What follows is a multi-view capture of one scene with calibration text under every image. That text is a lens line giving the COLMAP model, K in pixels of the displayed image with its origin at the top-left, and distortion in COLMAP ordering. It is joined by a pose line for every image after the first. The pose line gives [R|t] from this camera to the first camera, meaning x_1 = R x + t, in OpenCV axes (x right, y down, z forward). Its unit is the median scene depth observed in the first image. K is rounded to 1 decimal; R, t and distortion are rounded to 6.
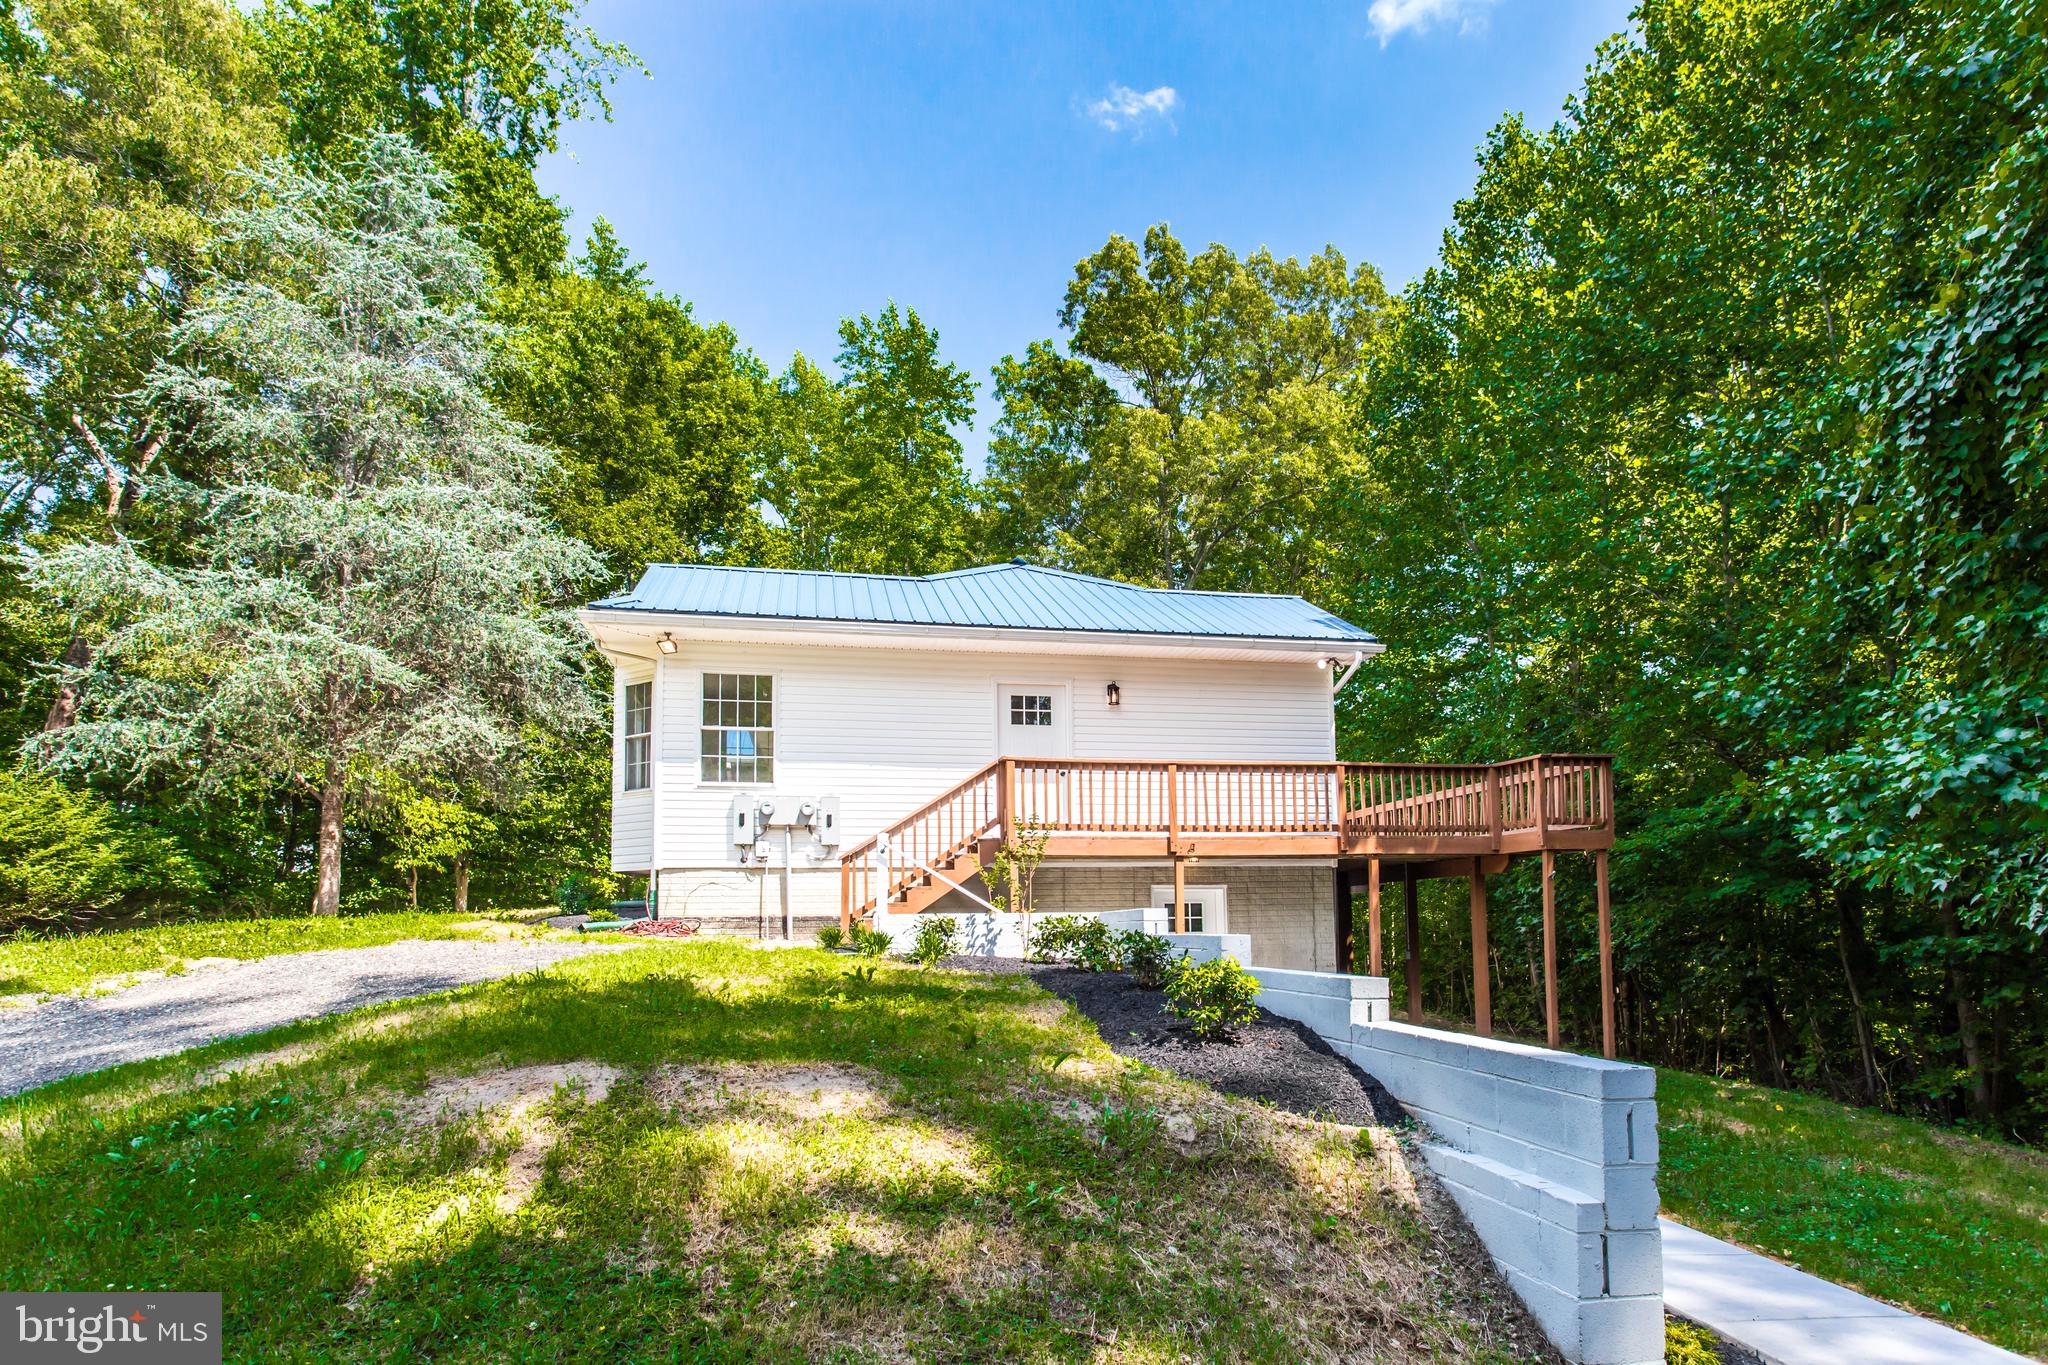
lens RADIAL K [[1209.5, 0, 1065.1], [0, 1209.5, 779.2], [0, 0, 1]] dist [0.003520, 0.000165]
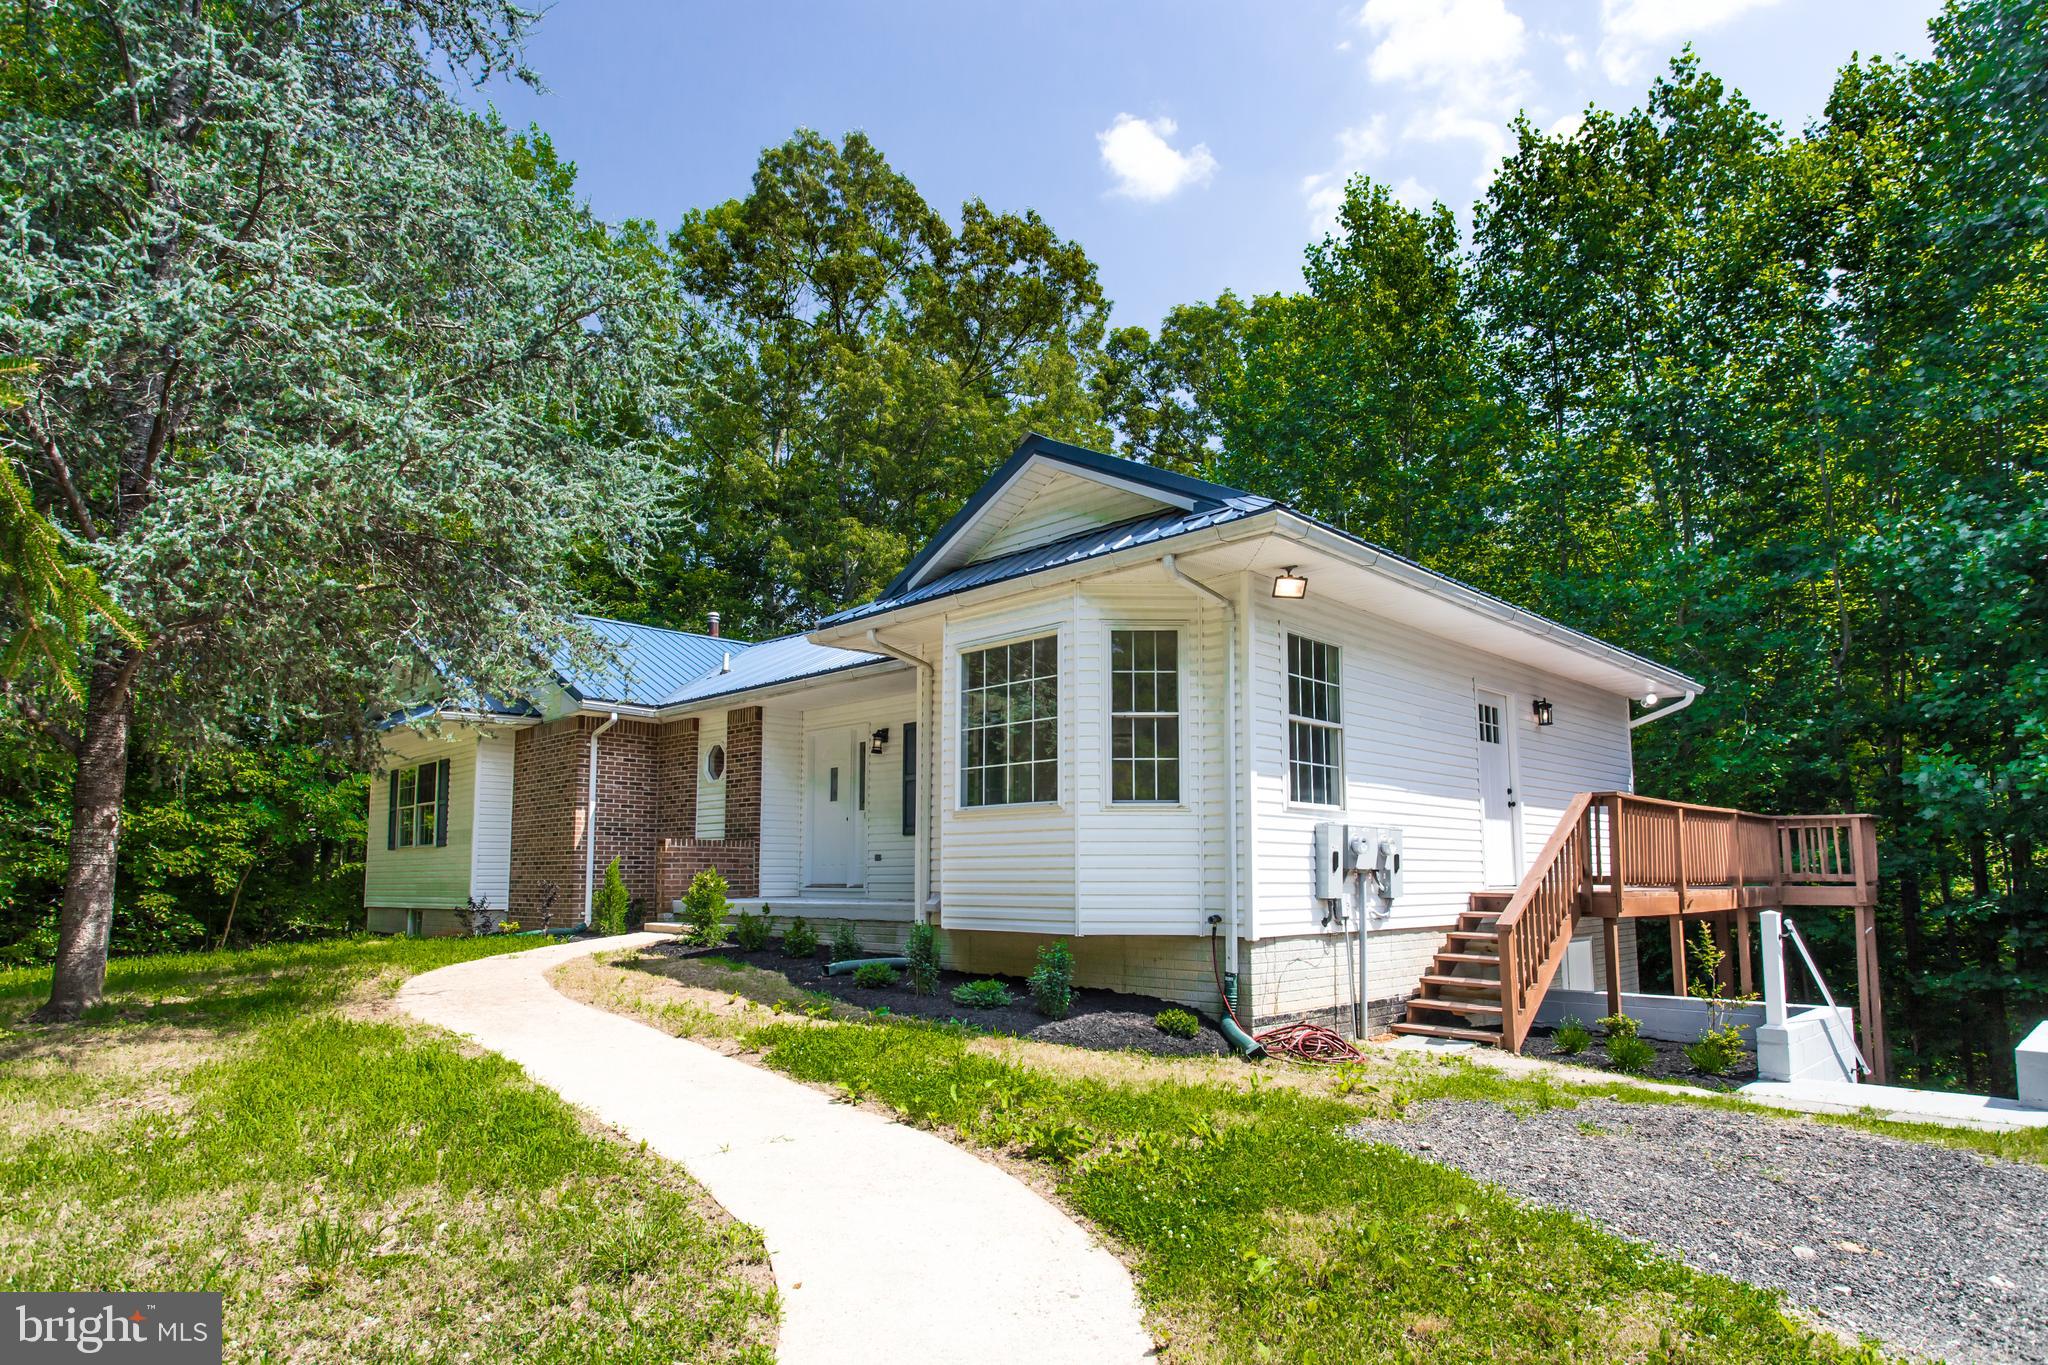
lens RADIAL K [[1200.6, 0, 1028.0], [0, 1200.6, 730.2], [0, 0, 1]] dist [0.003520, 0.000187]
pose [[0.822894, 0.080826, 0.562417, -0.636159], [-0.077128, 0.996559, -0.030369, -0.004096], [-0.562936, -0.018388, 0.826296, 0.452167]]
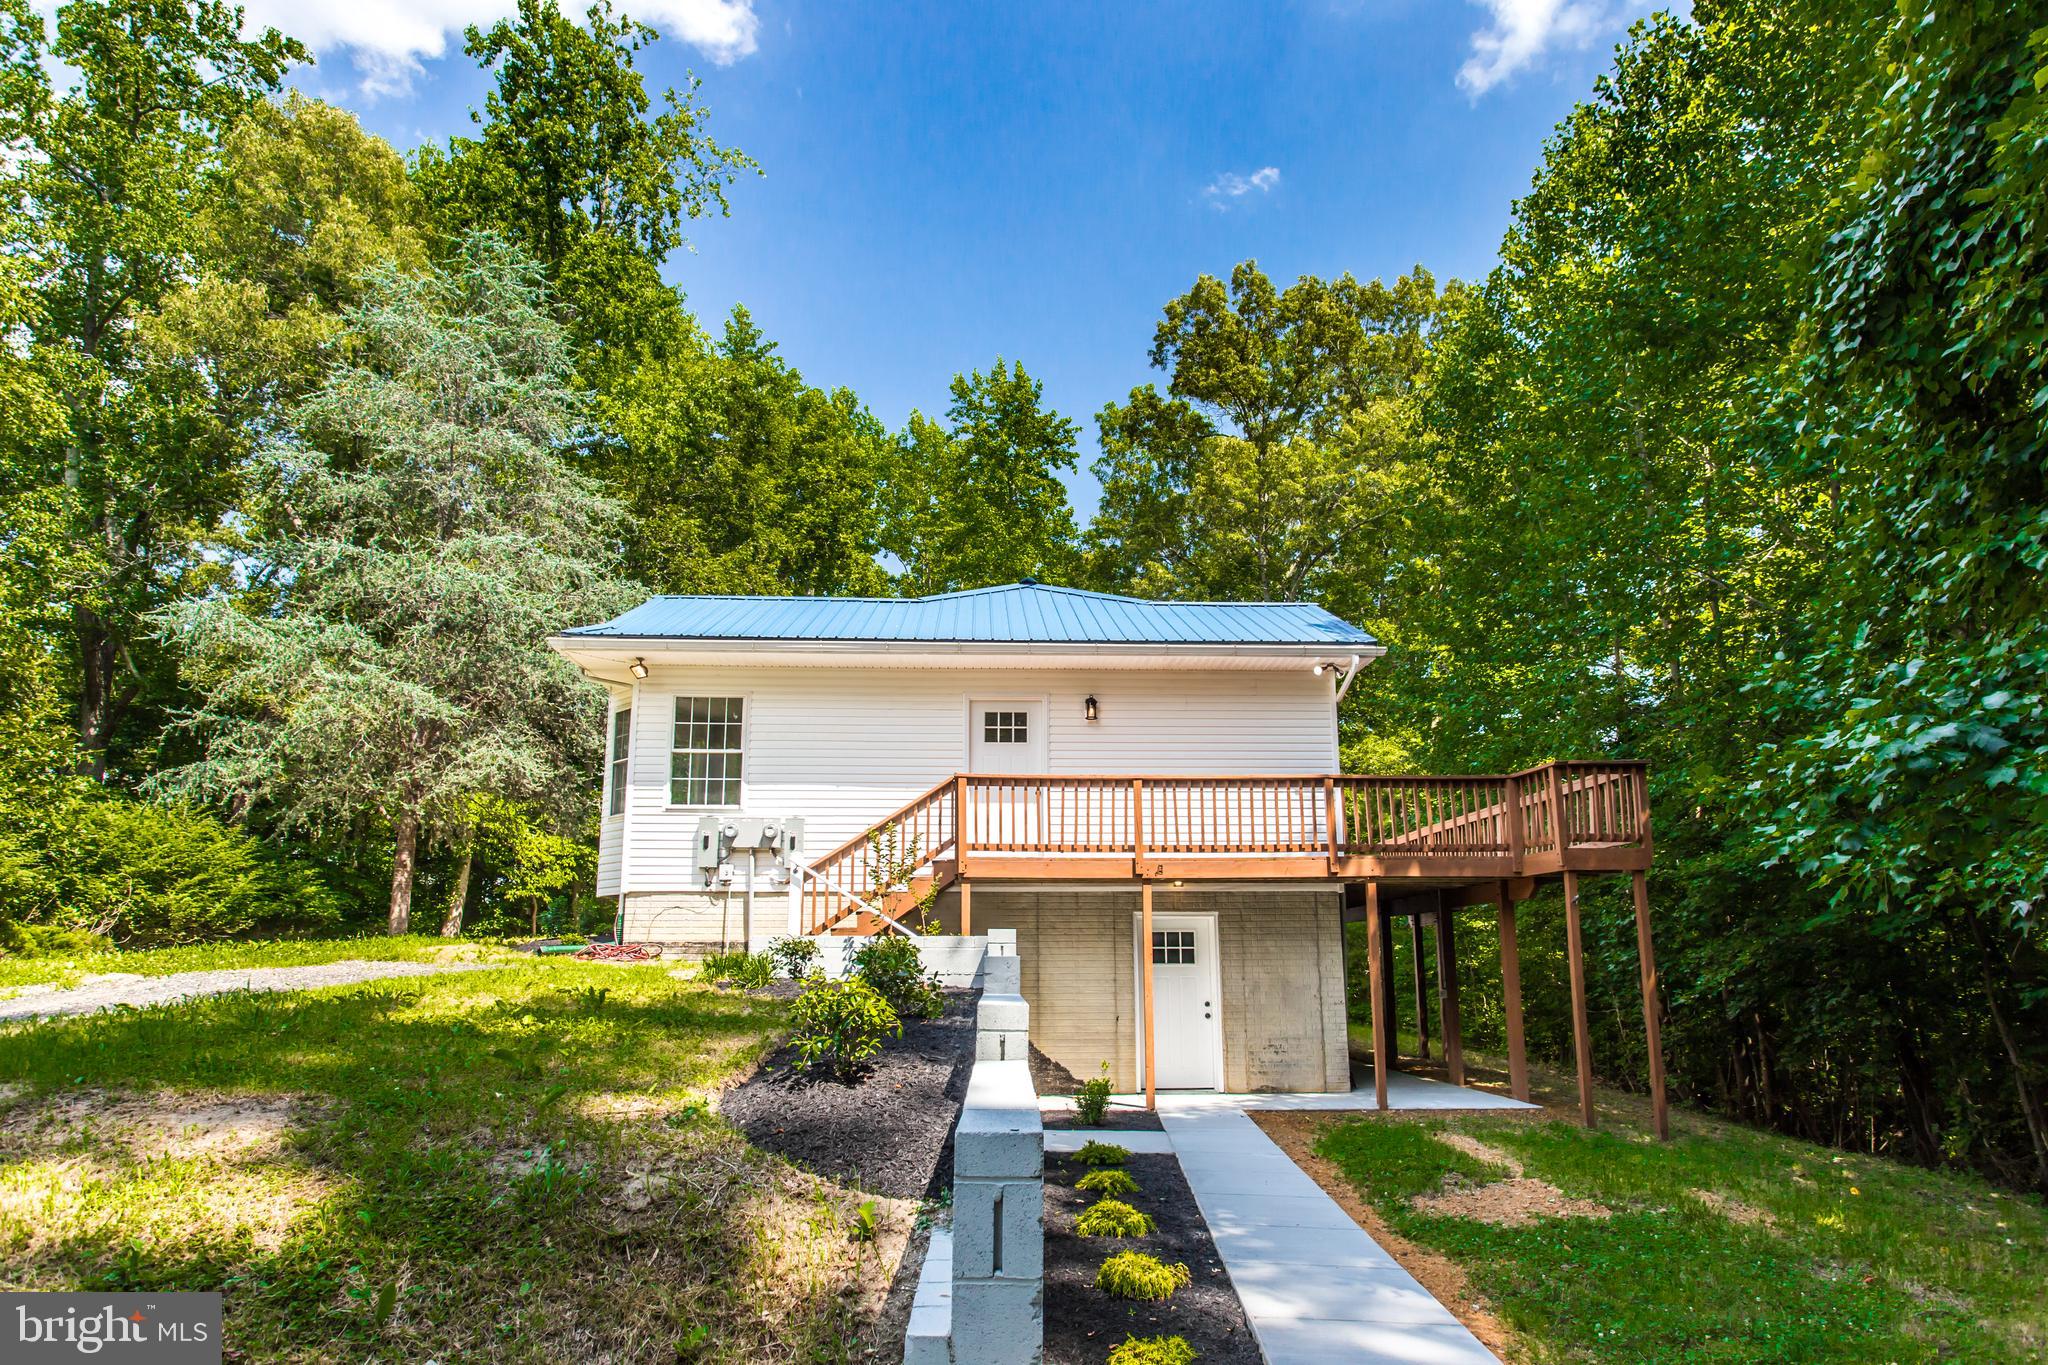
lens RADIAL K [[1176.6, 0, 1033.3], [0, 1176.6, 699.1], [0, 0, 1]] dist [0.003133, 0.000450]
pose [[0.984731, -0.027712, -0.171865, 0.135652], [0.010257, 0.994769, -0.101634, 0.014186], [0.173783, 0.098319, 0.979864, 0.073225]]
